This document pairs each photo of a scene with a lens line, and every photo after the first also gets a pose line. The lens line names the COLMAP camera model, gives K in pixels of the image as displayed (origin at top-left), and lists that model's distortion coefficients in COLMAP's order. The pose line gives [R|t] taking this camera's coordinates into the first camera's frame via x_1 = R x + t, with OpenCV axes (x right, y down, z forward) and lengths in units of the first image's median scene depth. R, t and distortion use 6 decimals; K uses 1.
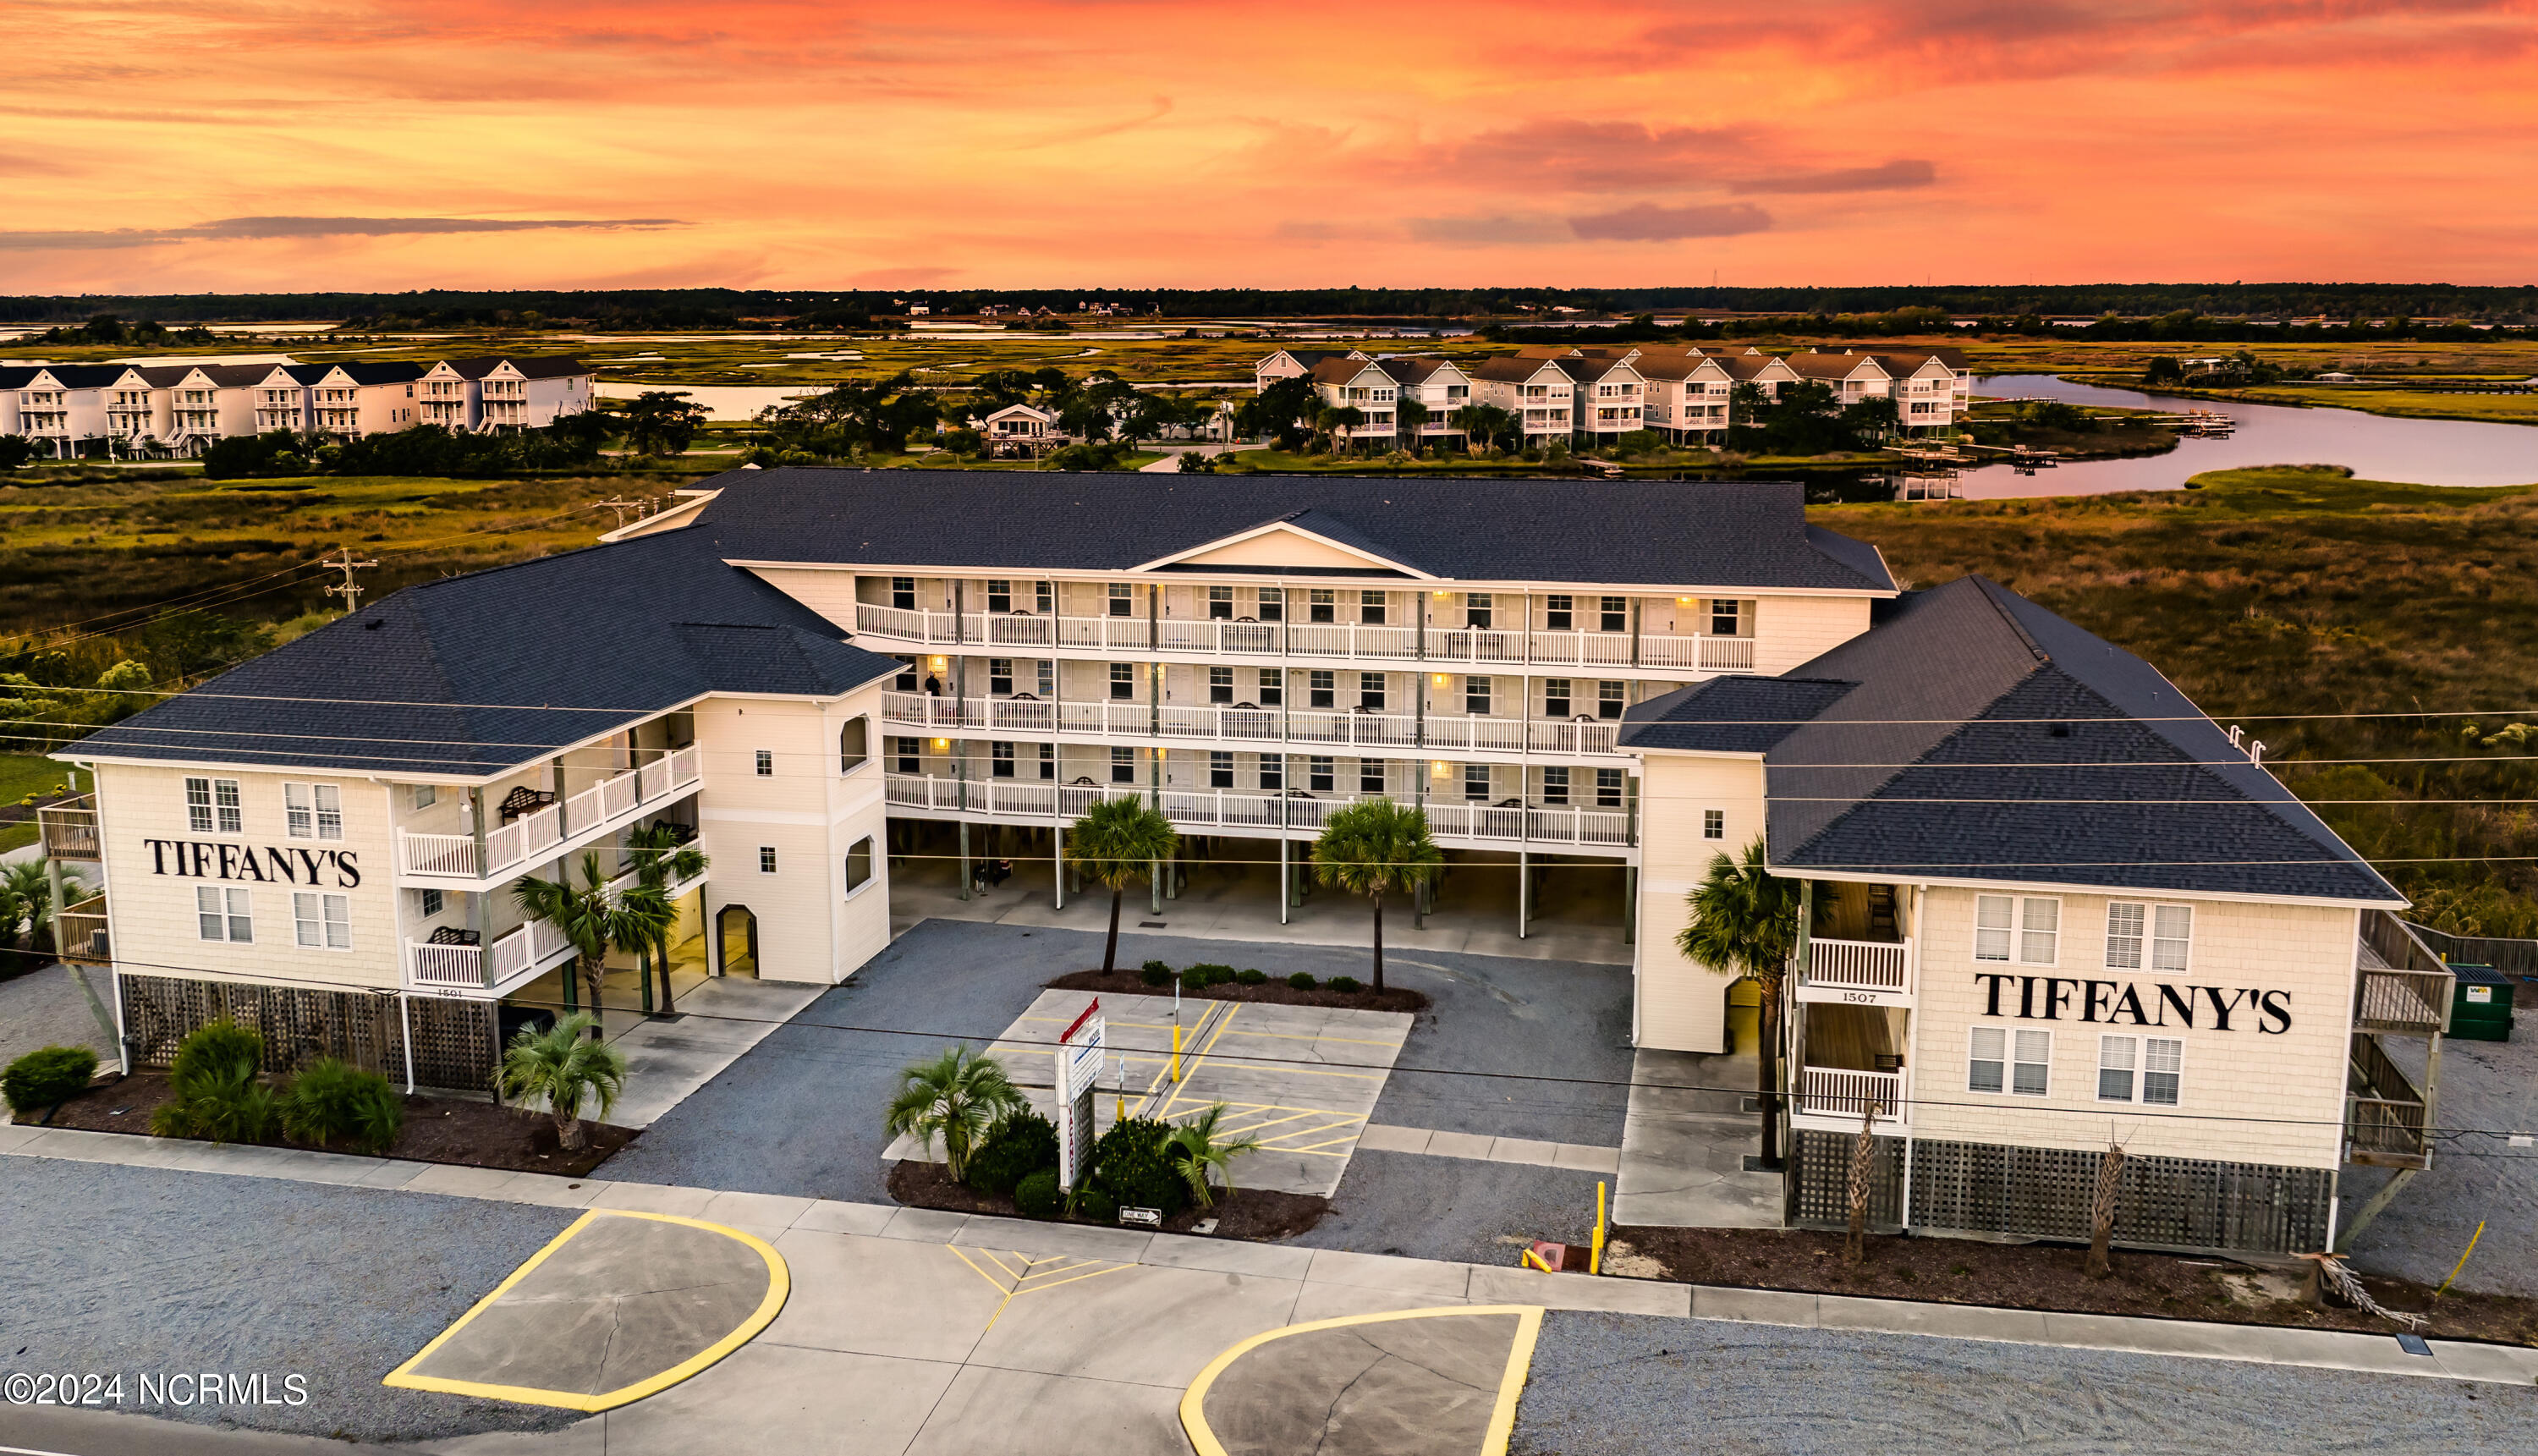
lens RADIAL K [[2091.3, 0, 1269.2], [0, 2091.3, 589.9], [0, 0, 1]] dist [-0.006373, -0.035401]
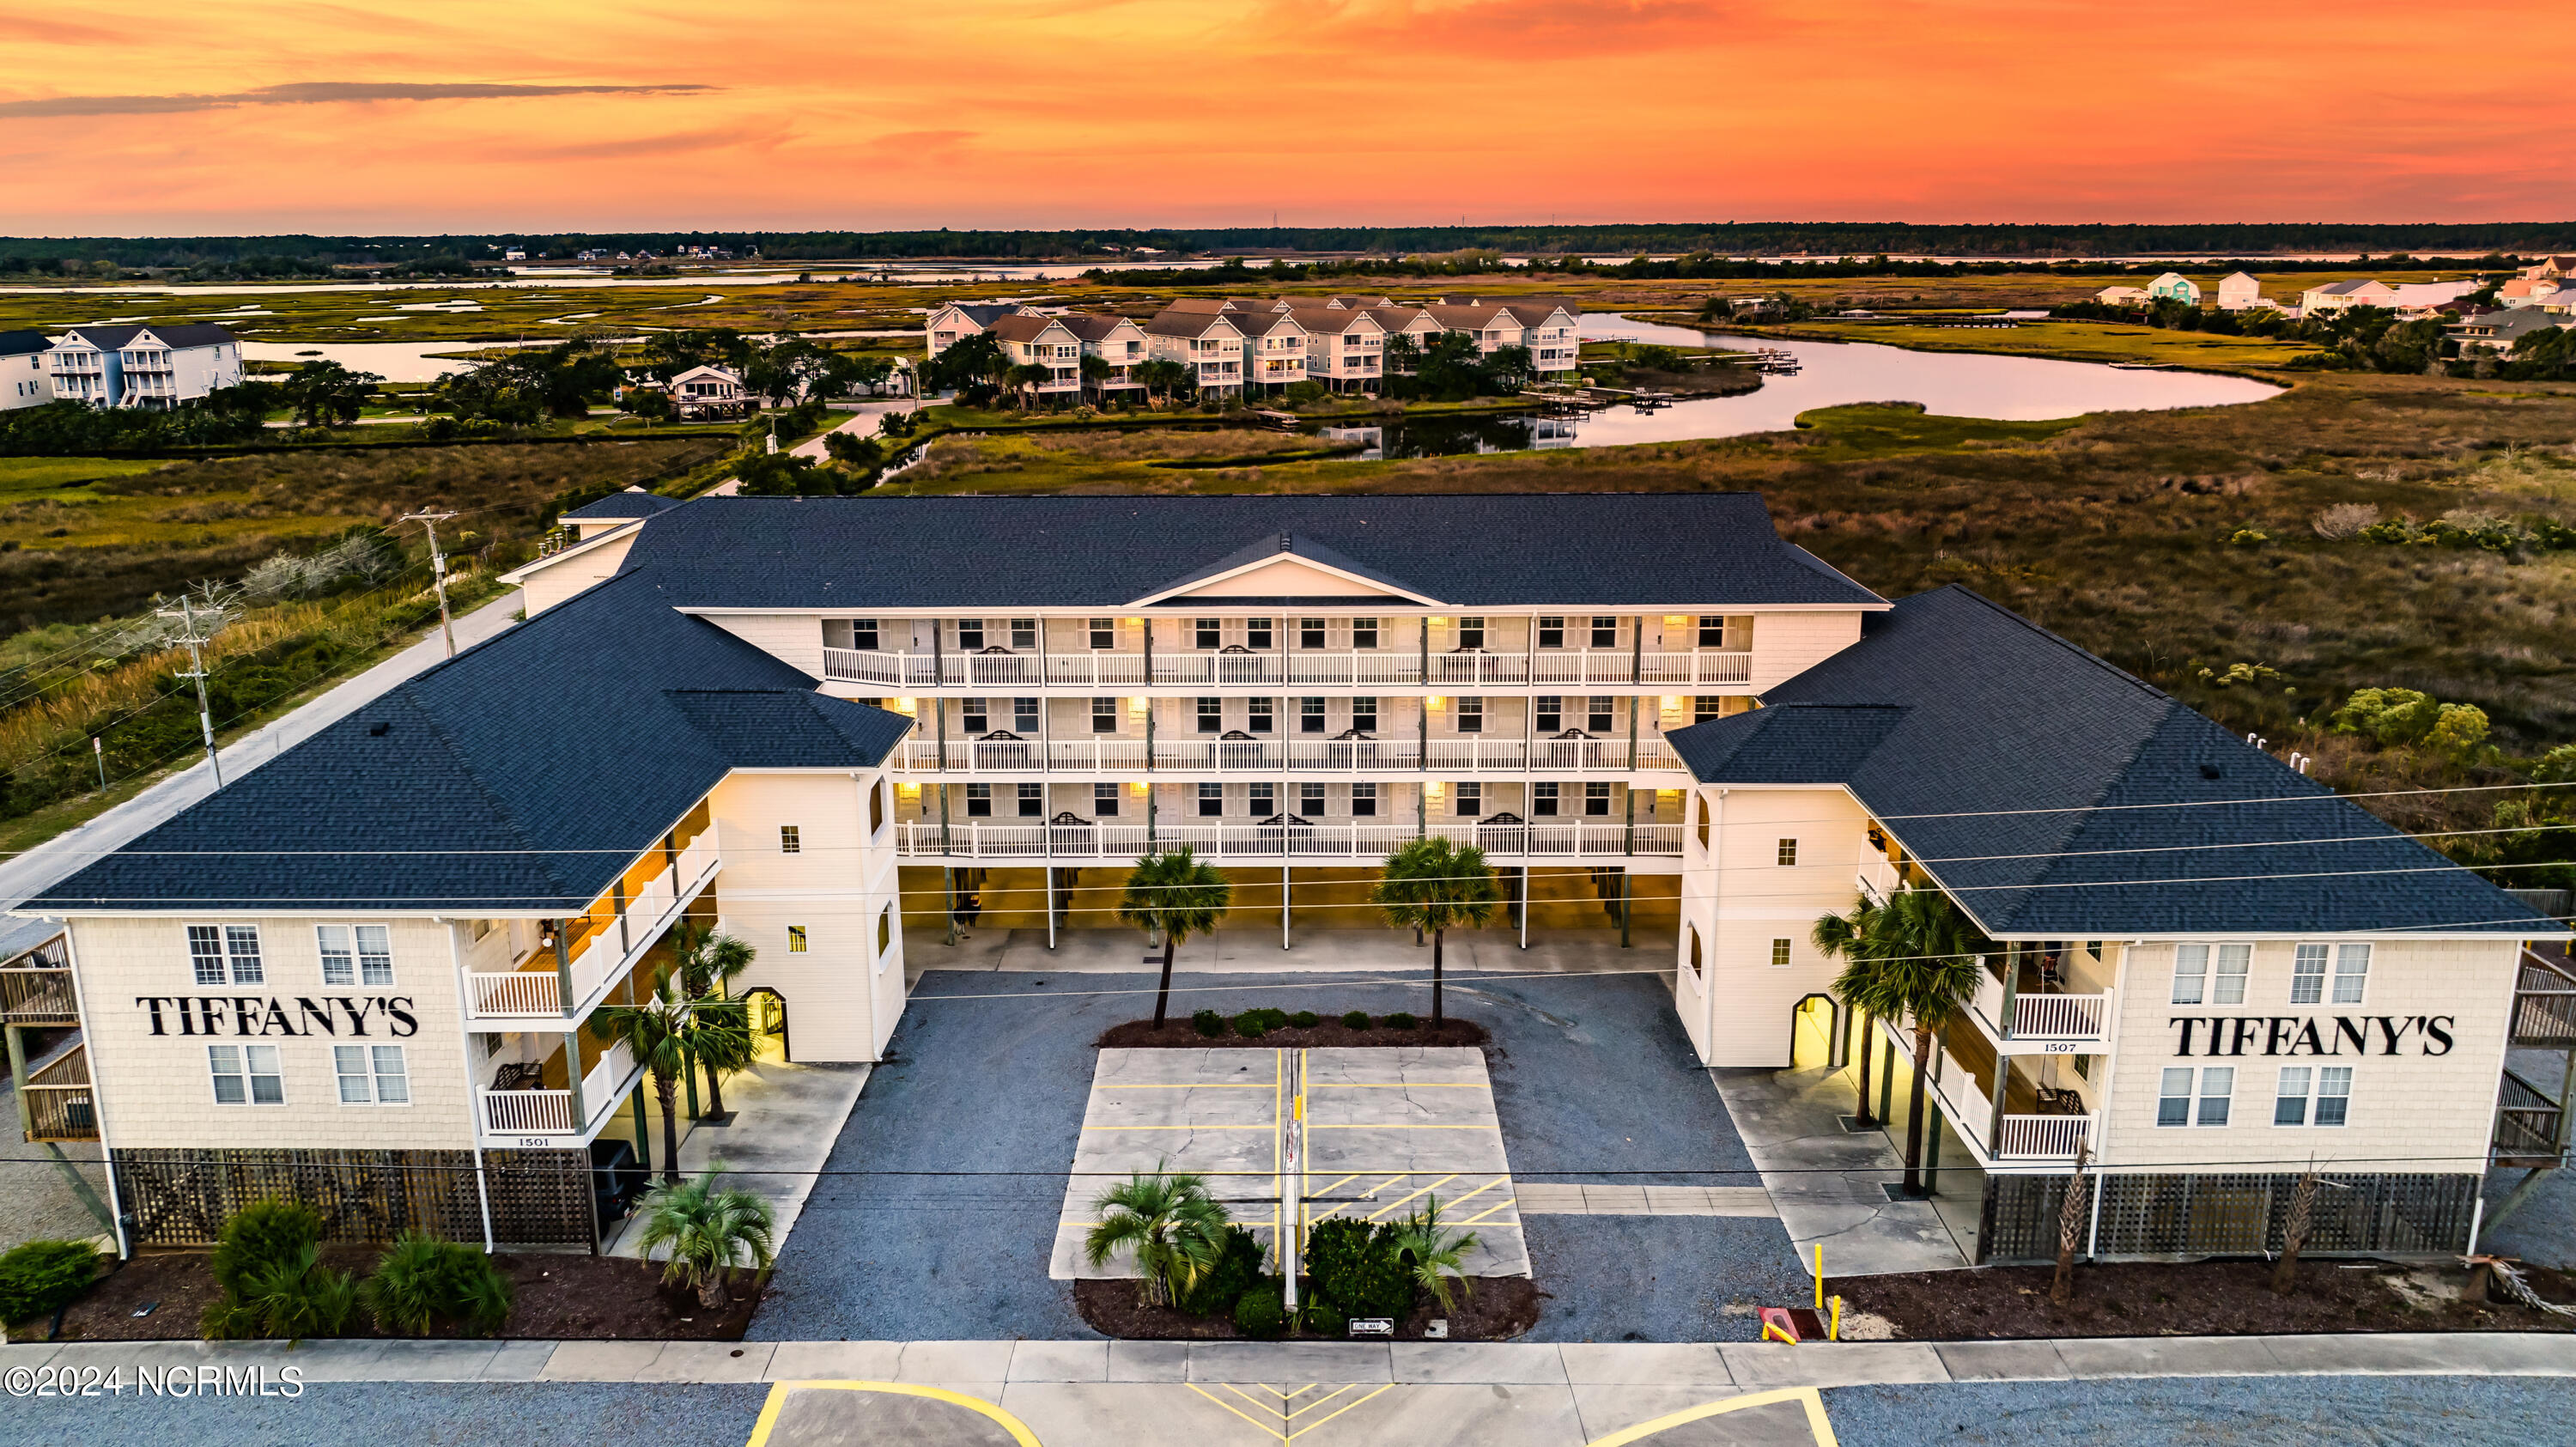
lens RADIAL K [[1925.7, 0, 1260.4], [0, 1925.7, 687.3], [0, 0, 1]] dist [-0.017928, 0.003384]
pose [[0.979876, -0.049203, 0.193448, -0.233010], [0.031473, 0.995105, 0.093681, -0.068921], [-0.197110, -0.085707, 0.976628, 0.143993]]
